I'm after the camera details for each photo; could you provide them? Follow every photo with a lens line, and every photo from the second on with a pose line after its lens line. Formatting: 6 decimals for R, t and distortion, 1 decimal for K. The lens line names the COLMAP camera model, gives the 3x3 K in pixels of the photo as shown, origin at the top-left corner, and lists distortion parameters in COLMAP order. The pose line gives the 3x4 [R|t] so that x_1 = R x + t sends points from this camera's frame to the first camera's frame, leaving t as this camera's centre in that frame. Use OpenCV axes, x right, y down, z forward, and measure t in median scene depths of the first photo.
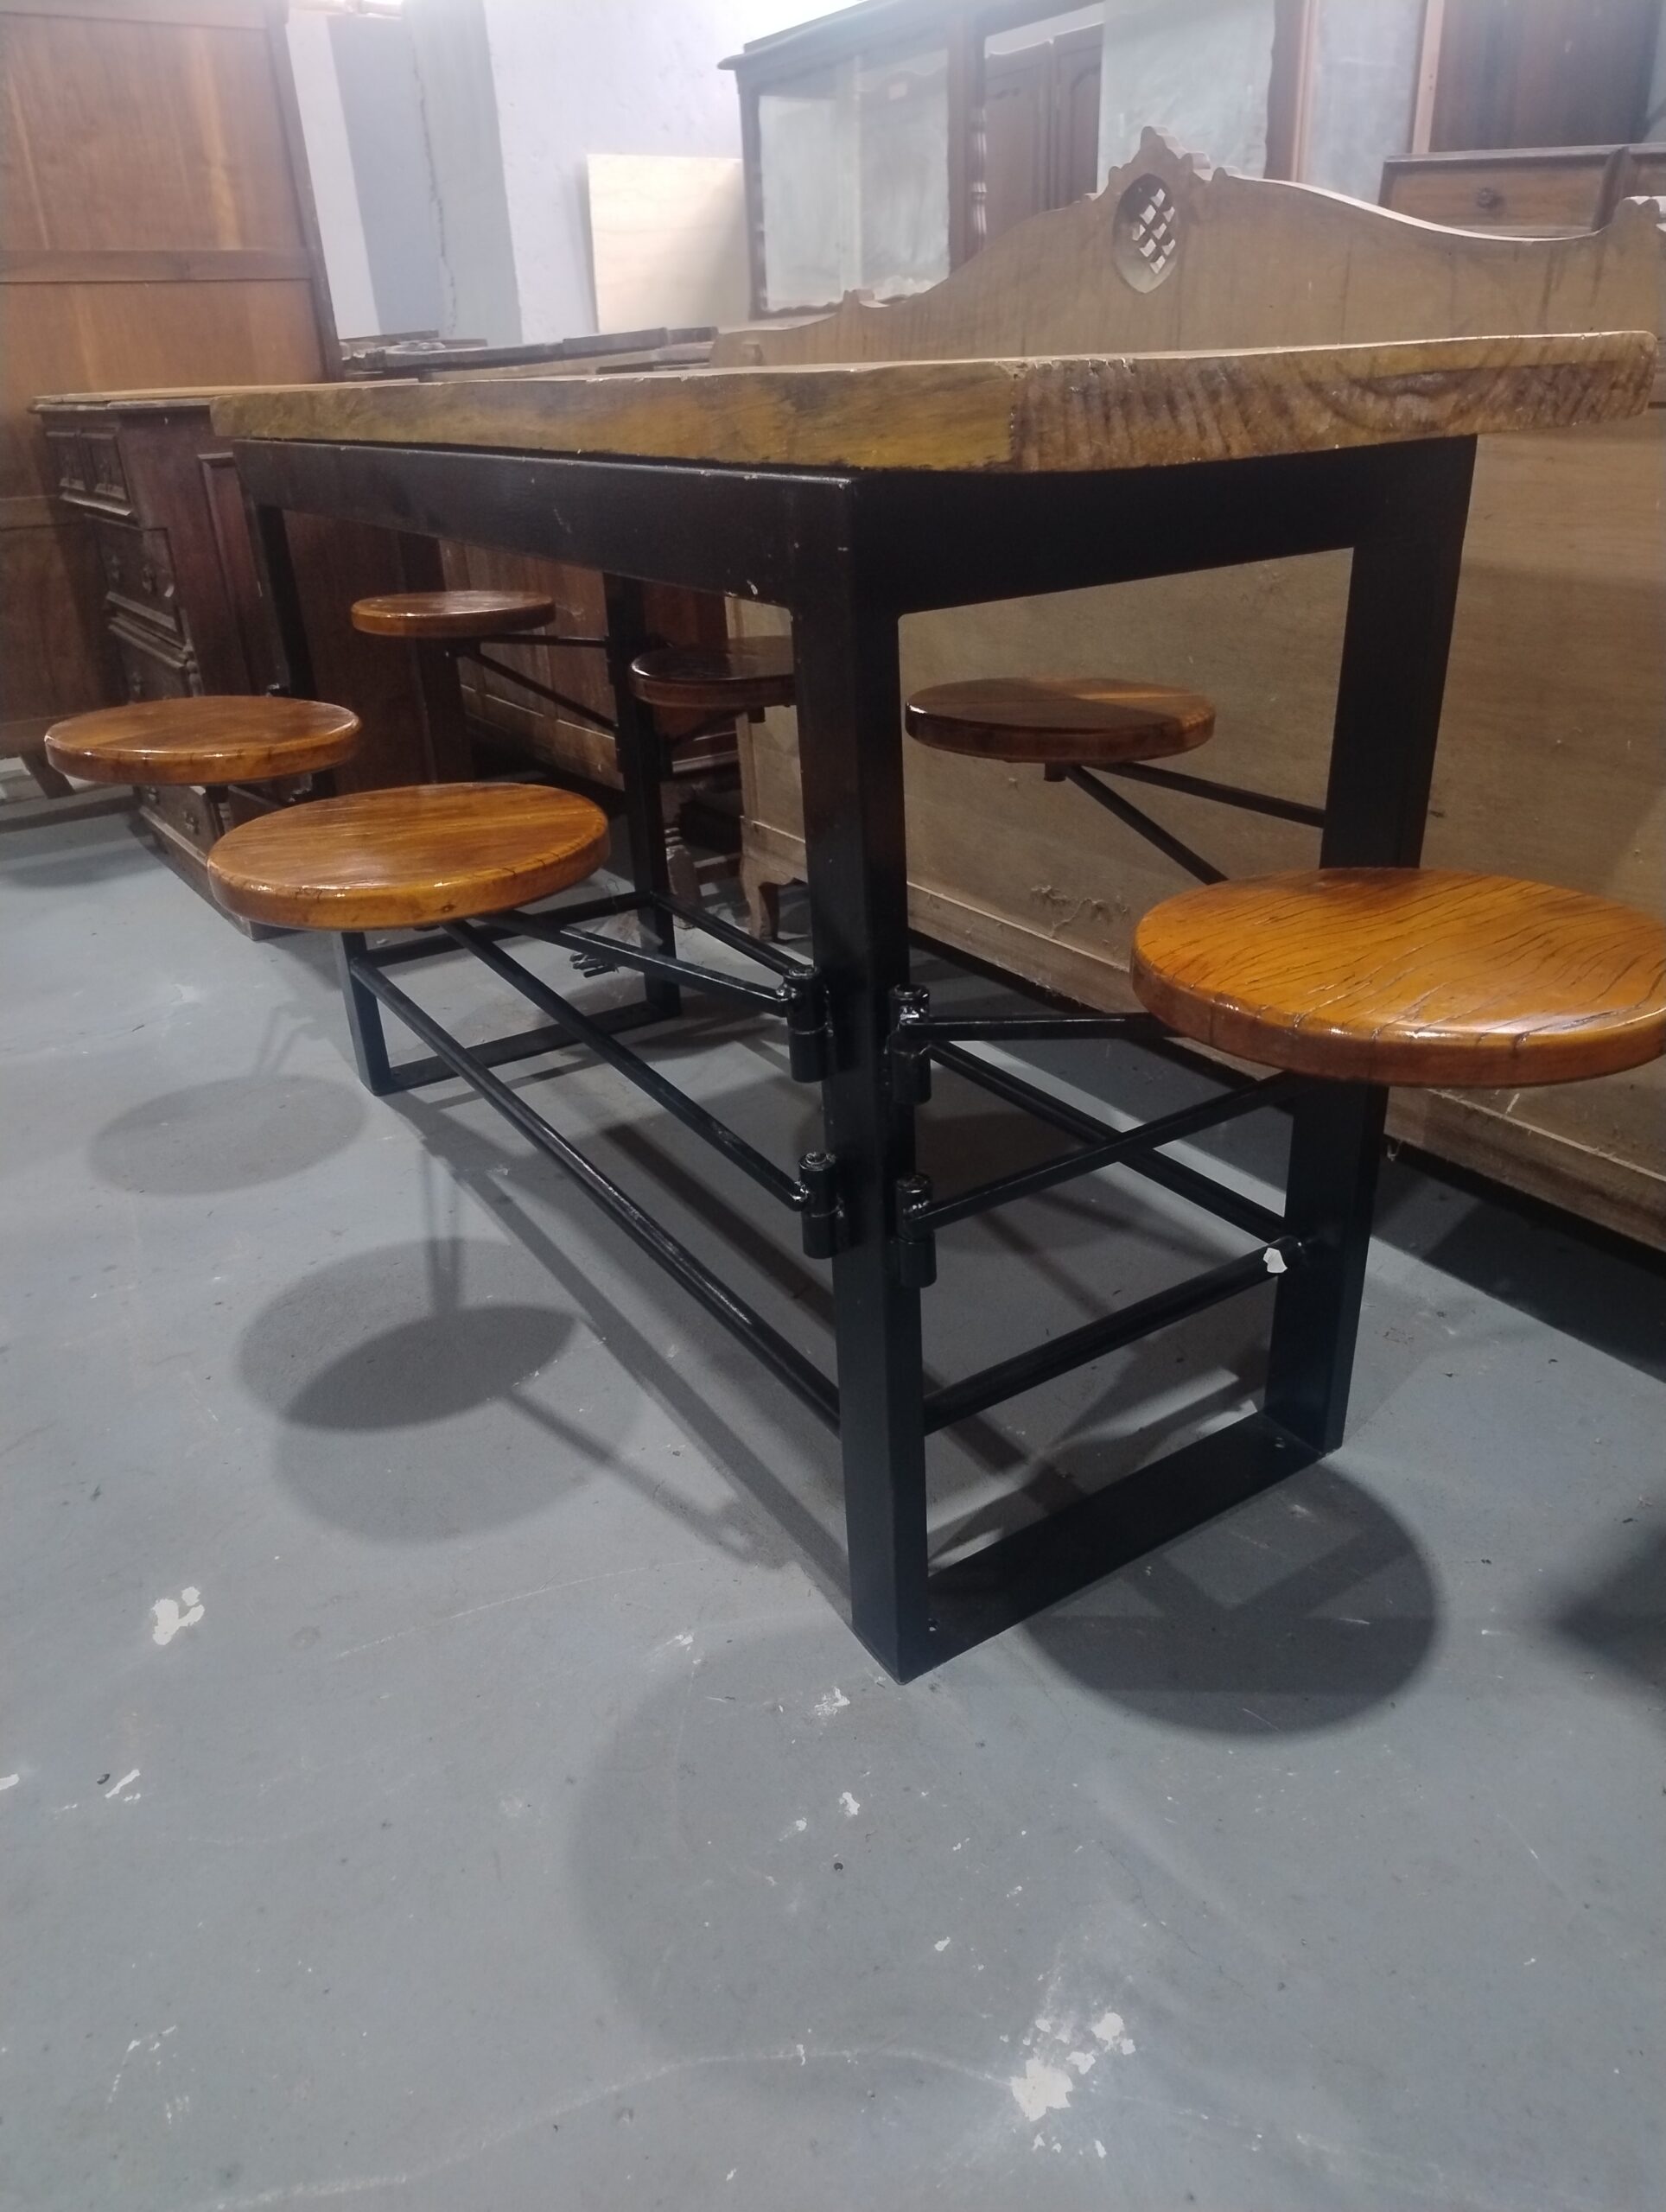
lens RADIAL K [[1556.3, 0, 823.7], [0, 1556.3, 1107.2], [0, 0, 1]] dist [0.005762, -0.010993]
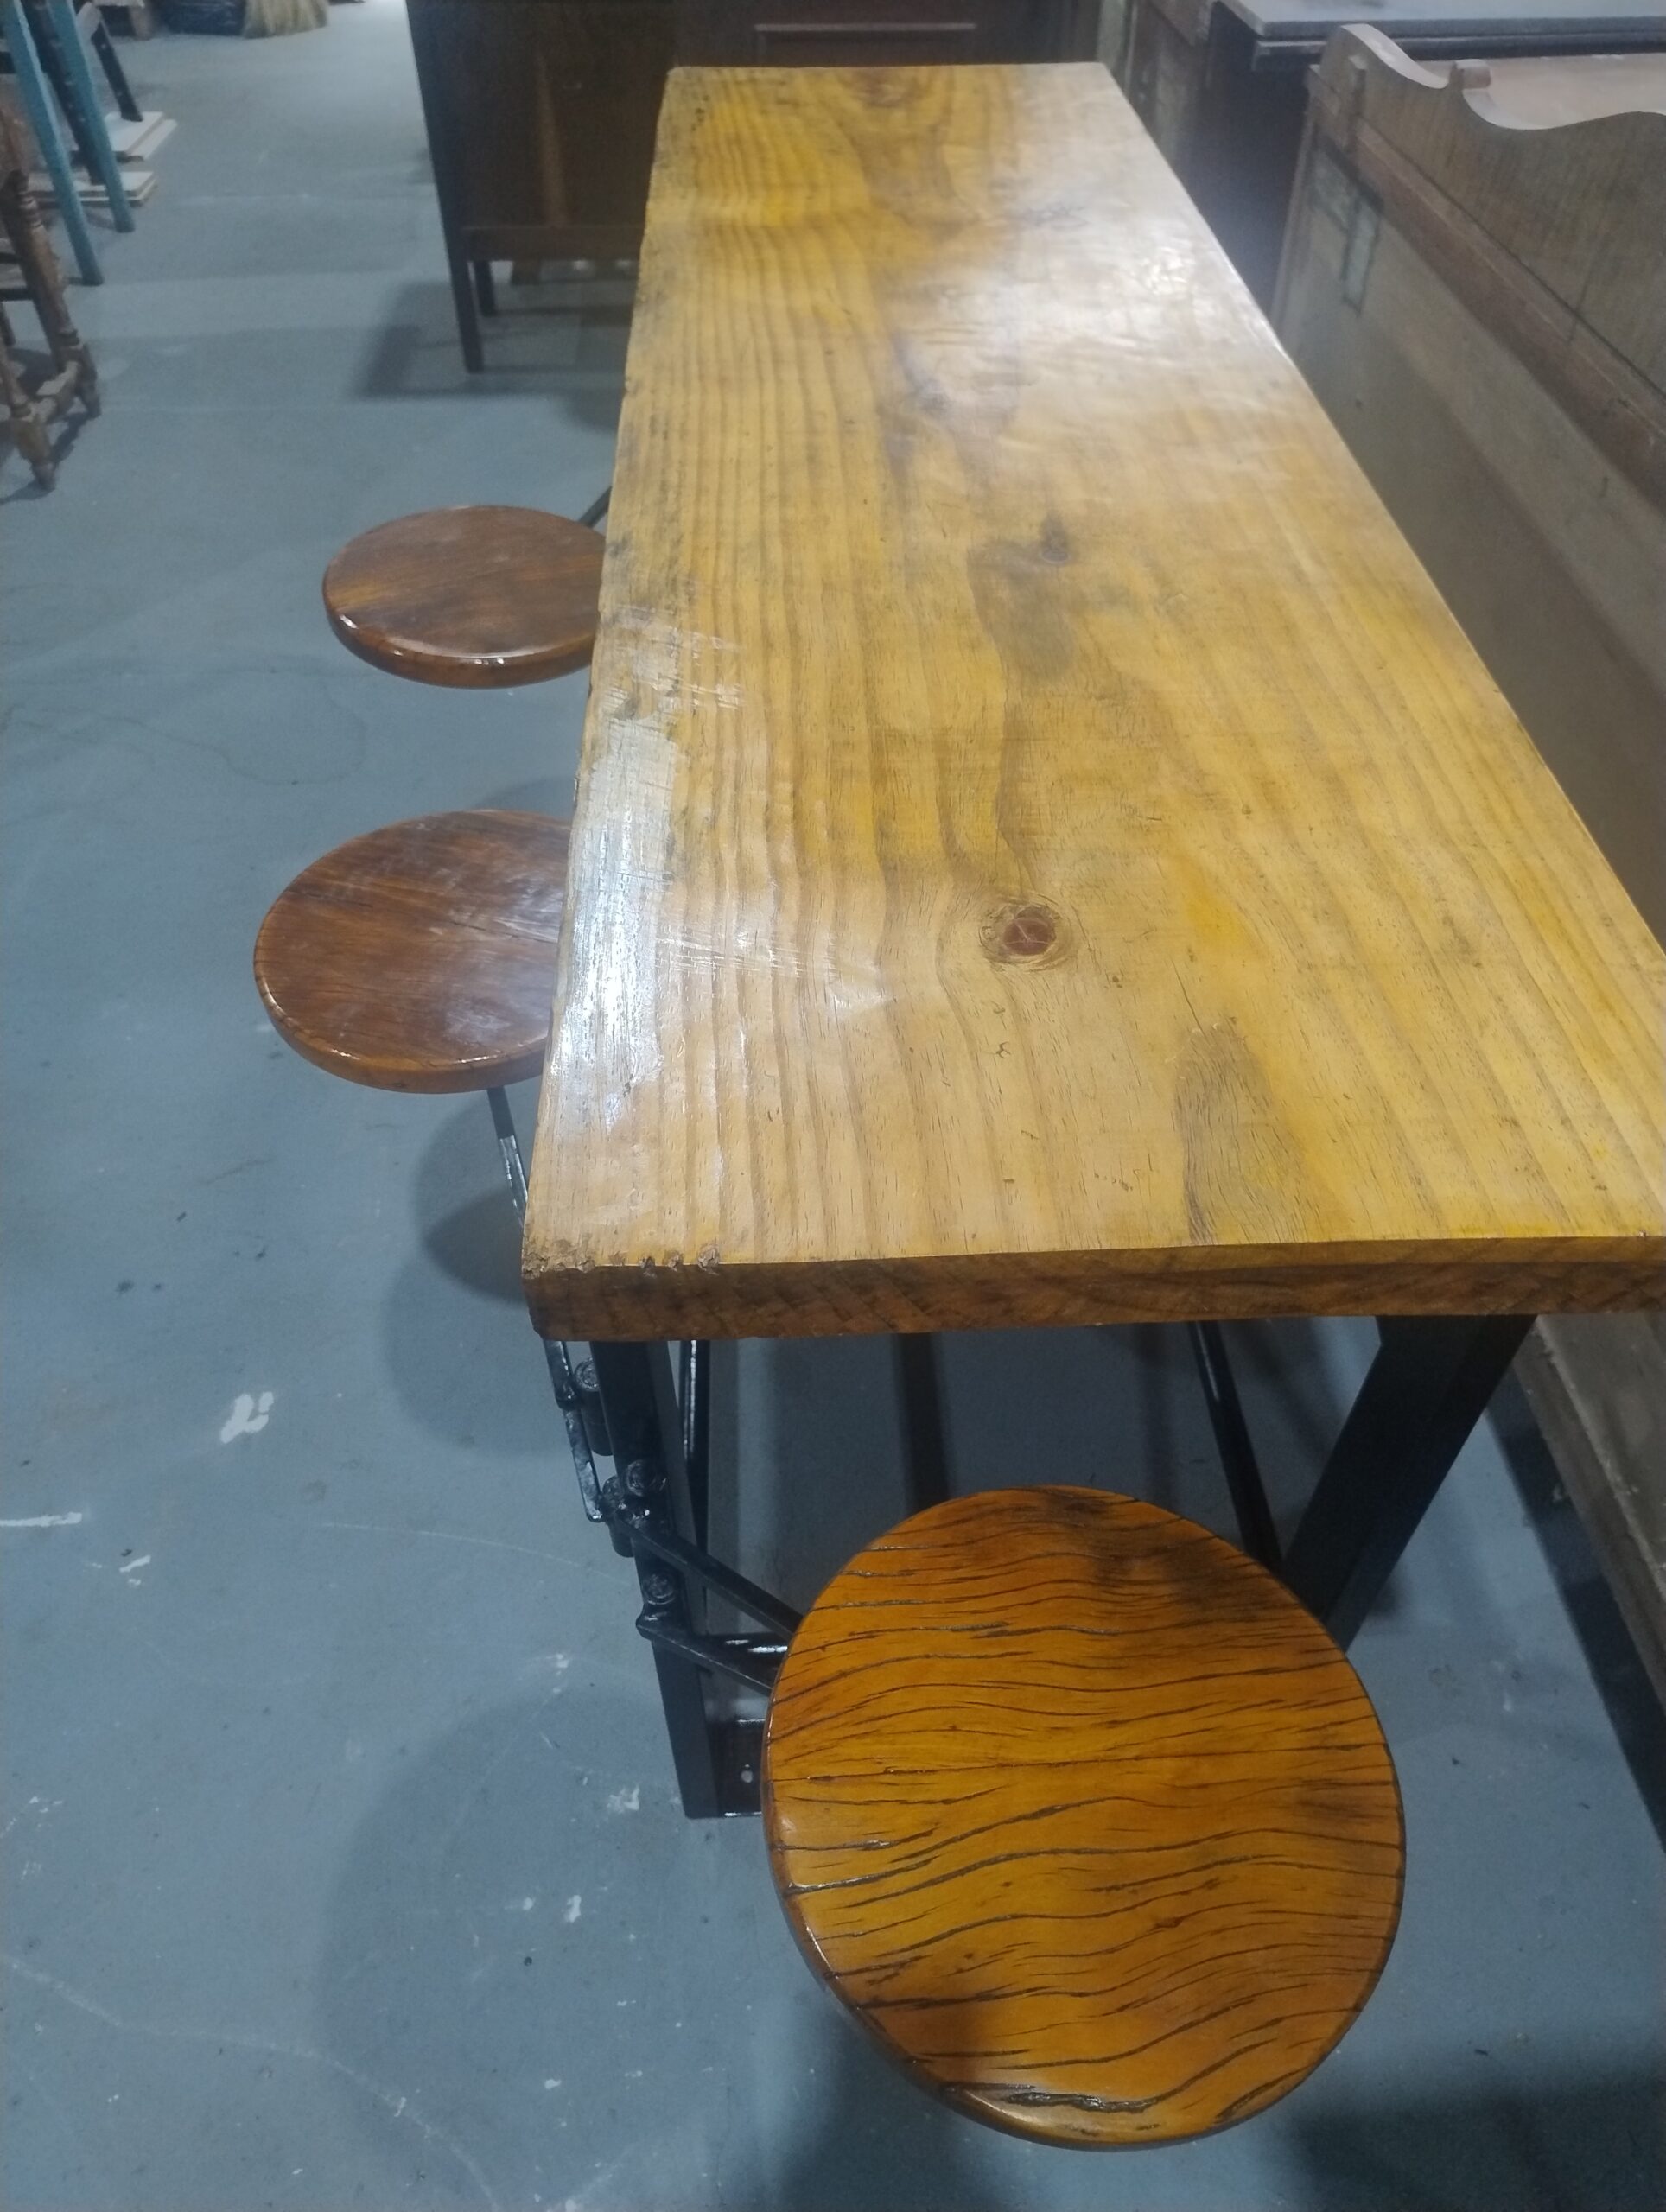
lens RADIAL K [[1556.3, 0, 834.0], [0, 1556.3, 1111.6], [0, 0, 1]] dist [0.005762, -0.010993]
pose [[0.868467, 0.392162, -0.303272, 0.234395], [-0.254667, 0.877776, 0.405776, -0.451498], [0.425335, -0.275170, 0.862190, 0.201845]]
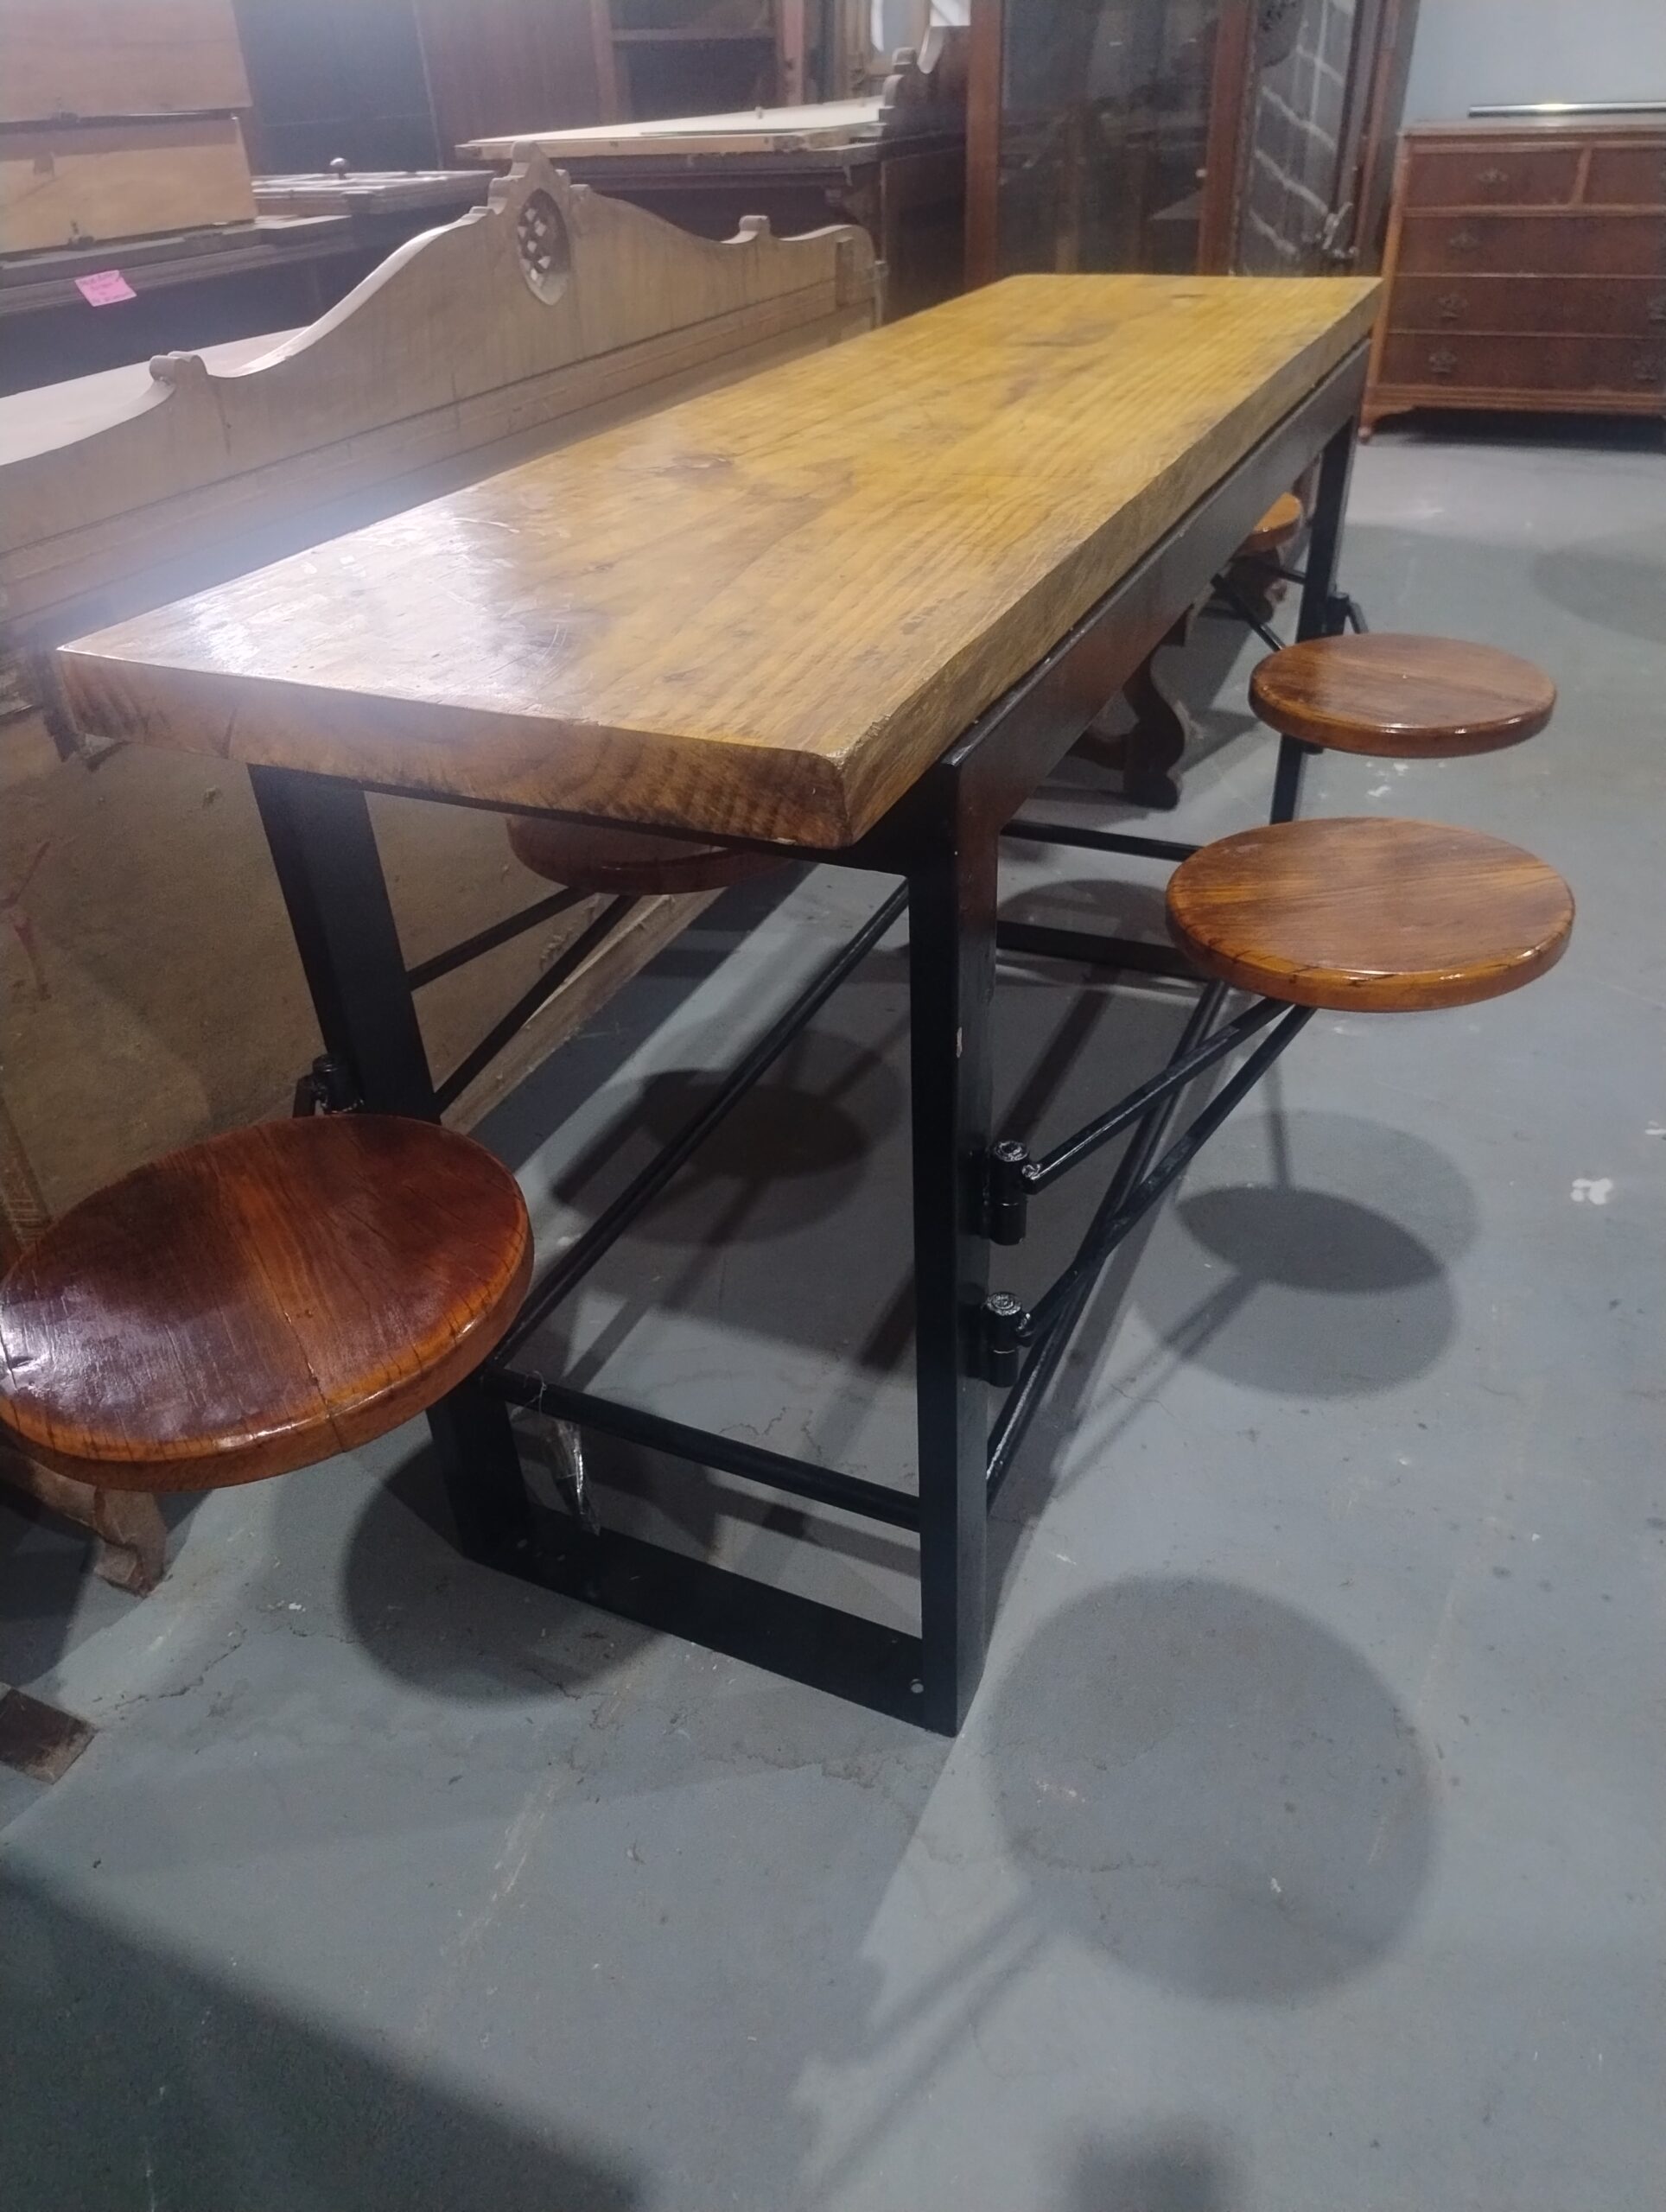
lens RADIAL K [[1556.3, 0, 824.4], [0, 1556.3, 1105.1], [0, 0, 1]] dist [0.005762, -0.010993]
pose [[-0.555467, -0.403031, 0.727340, -0.961796], [0.426852, 0.612453, 0.665356, -0.912633], [-0.713620, 0.680050, -0.168163, 1.571951]]
